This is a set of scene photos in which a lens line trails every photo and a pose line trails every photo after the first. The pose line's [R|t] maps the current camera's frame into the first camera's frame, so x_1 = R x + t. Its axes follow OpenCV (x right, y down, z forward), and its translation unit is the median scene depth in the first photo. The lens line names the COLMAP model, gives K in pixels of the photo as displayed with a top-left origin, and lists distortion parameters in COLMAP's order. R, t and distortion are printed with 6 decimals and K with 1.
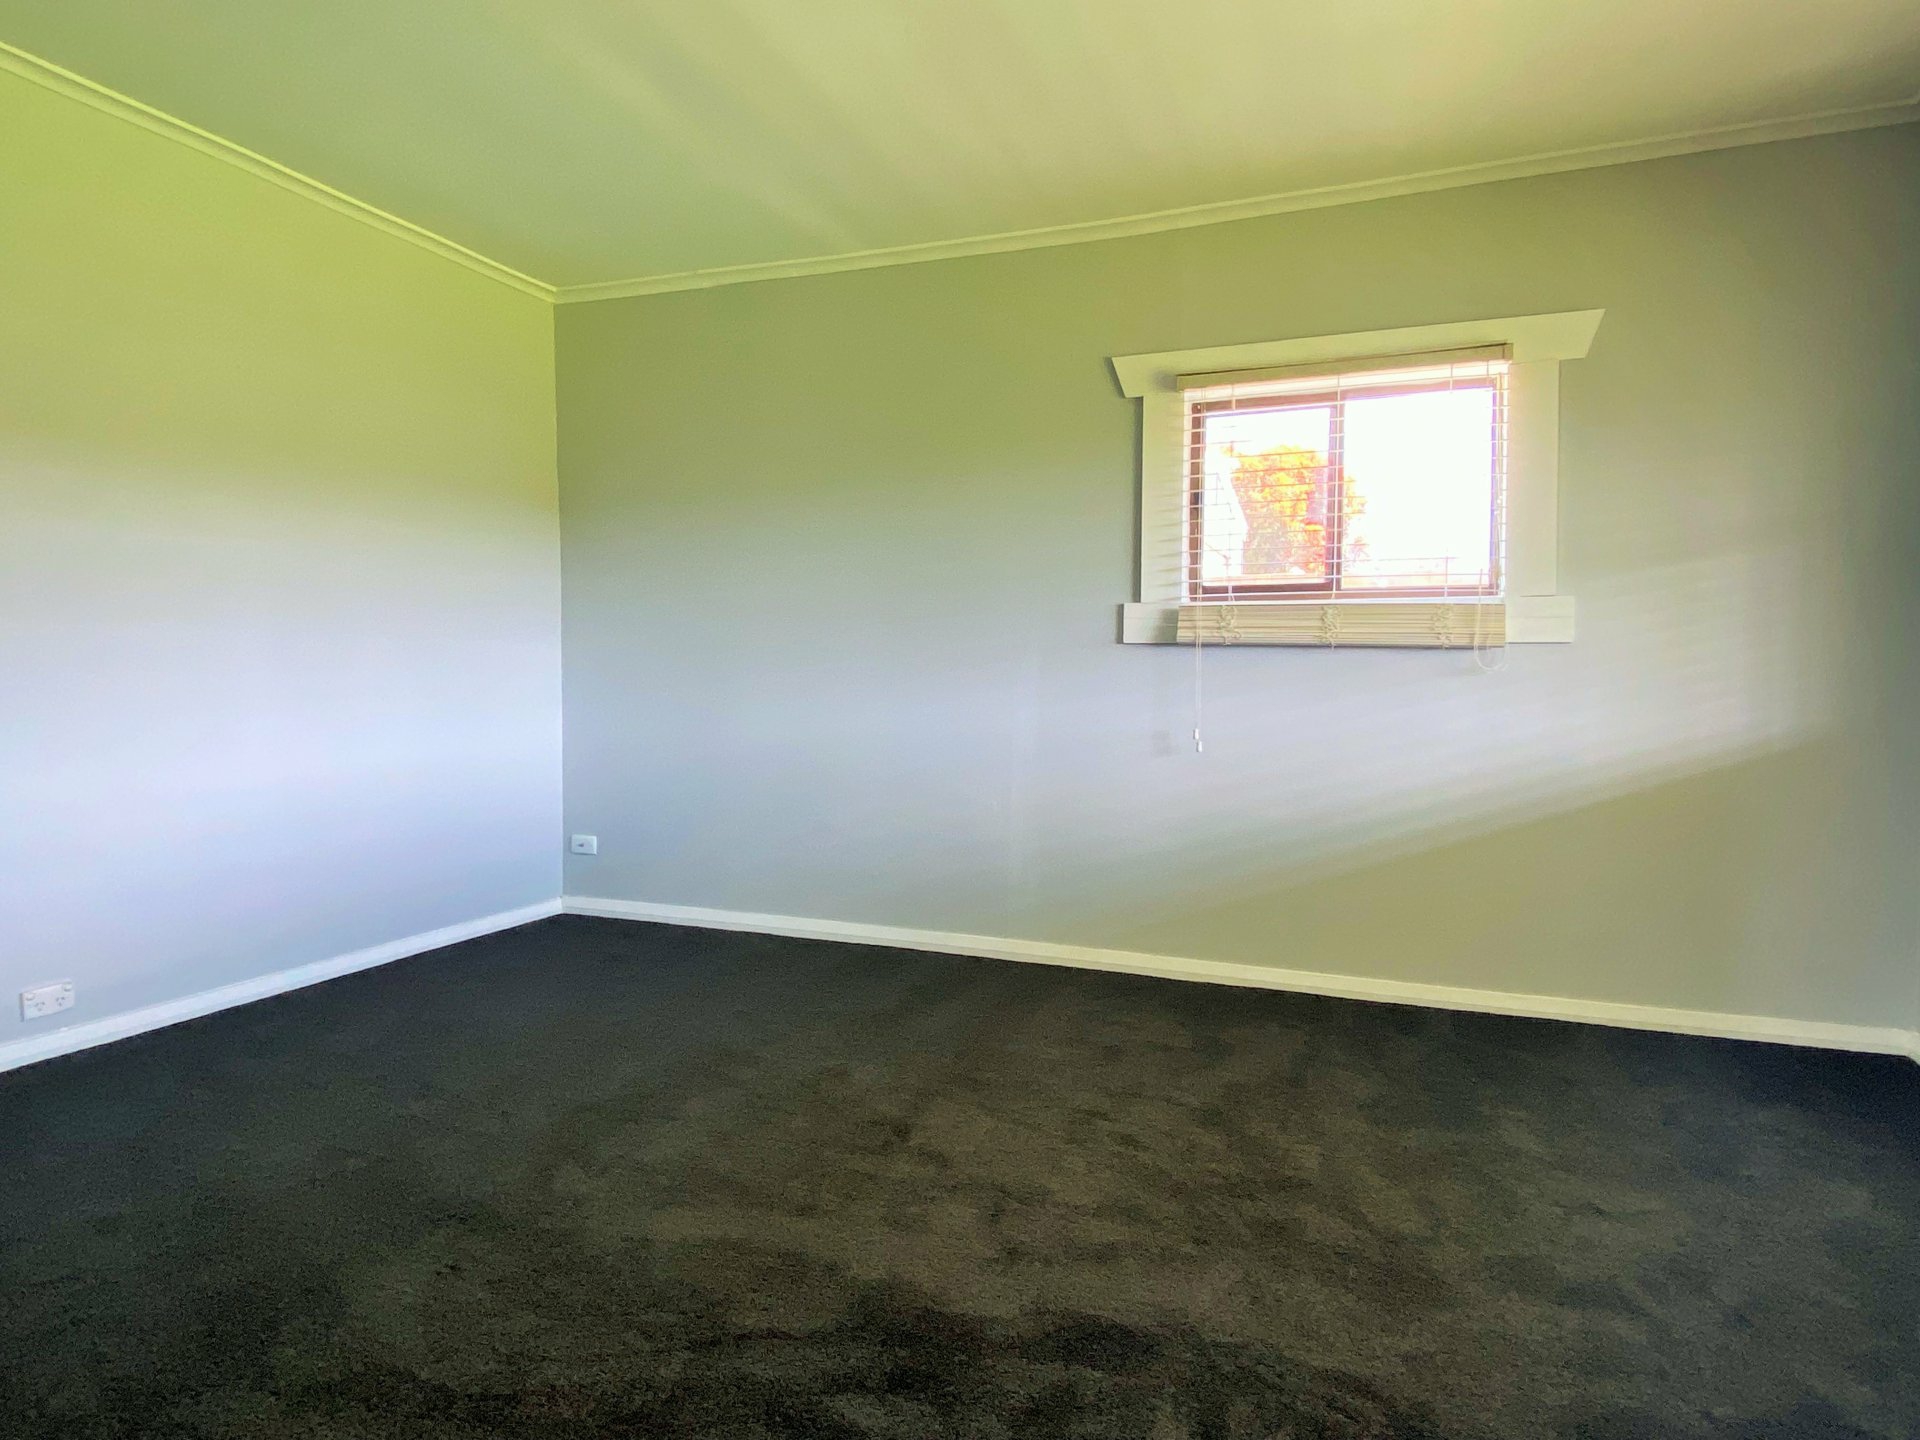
lens RADIAL K [[1113.3, 0, 960.0], [0, 1113.3, 720.0], [0, 0, 1]] dist [0.000893, -0.033485]
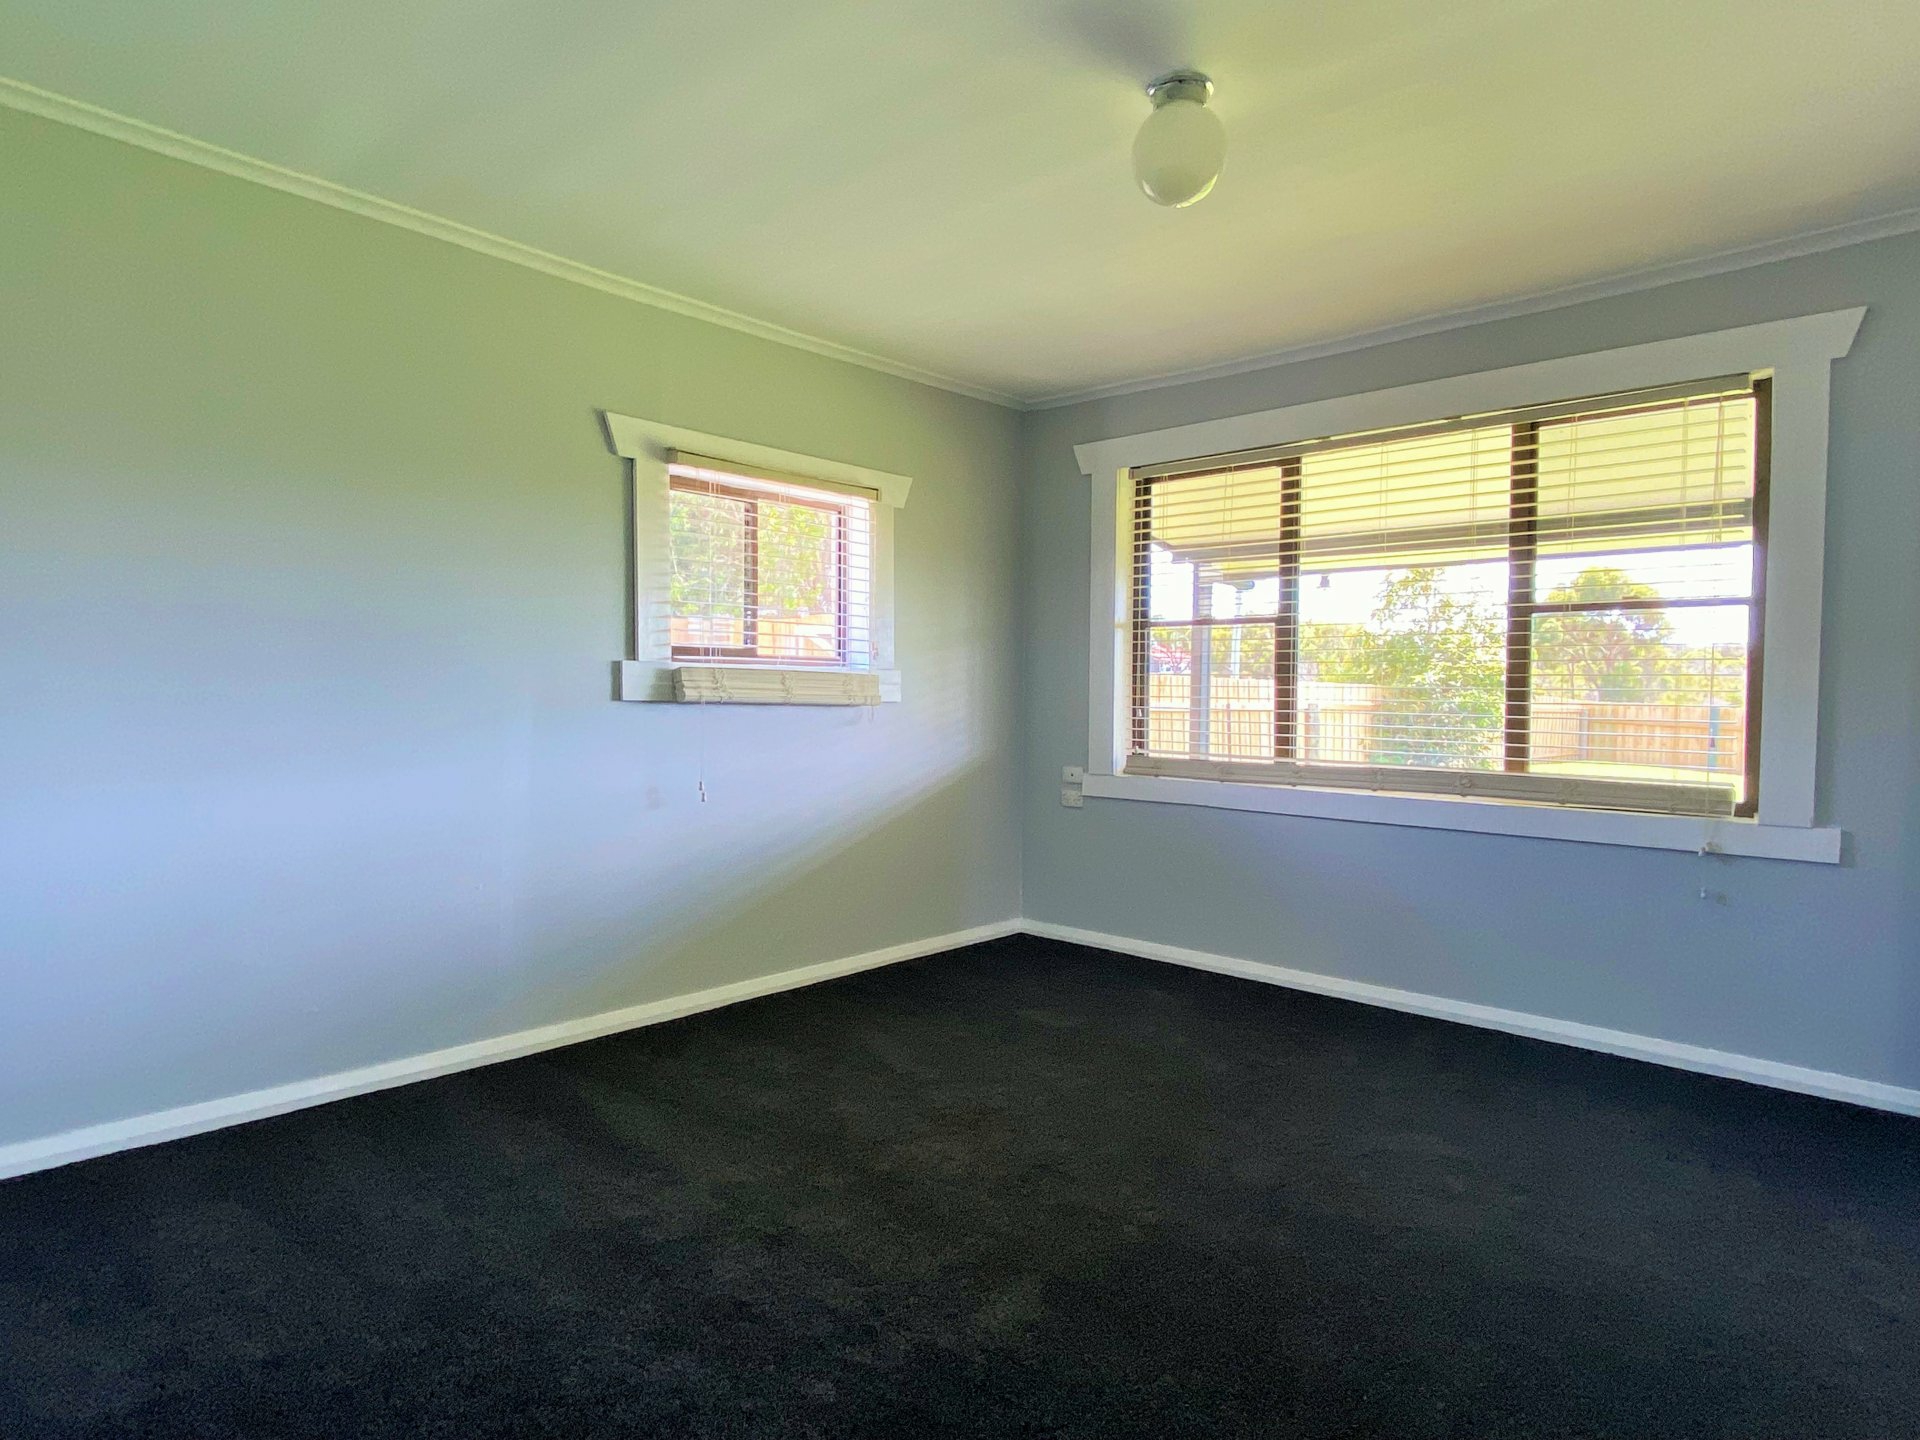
lens RADIAL K [[1088.1, 0, 960.0], [0, 1088.1, 720.0], [0, 0, 1]] dist [-0.000121, -0.000203]
pose [[0.343548, -0.019630, 0.938930, -0.688078], [0.038088, 0.999250, 0.006955, -0.048404], [-0.938362, 0.033372, 0.344038, 0.394366]]
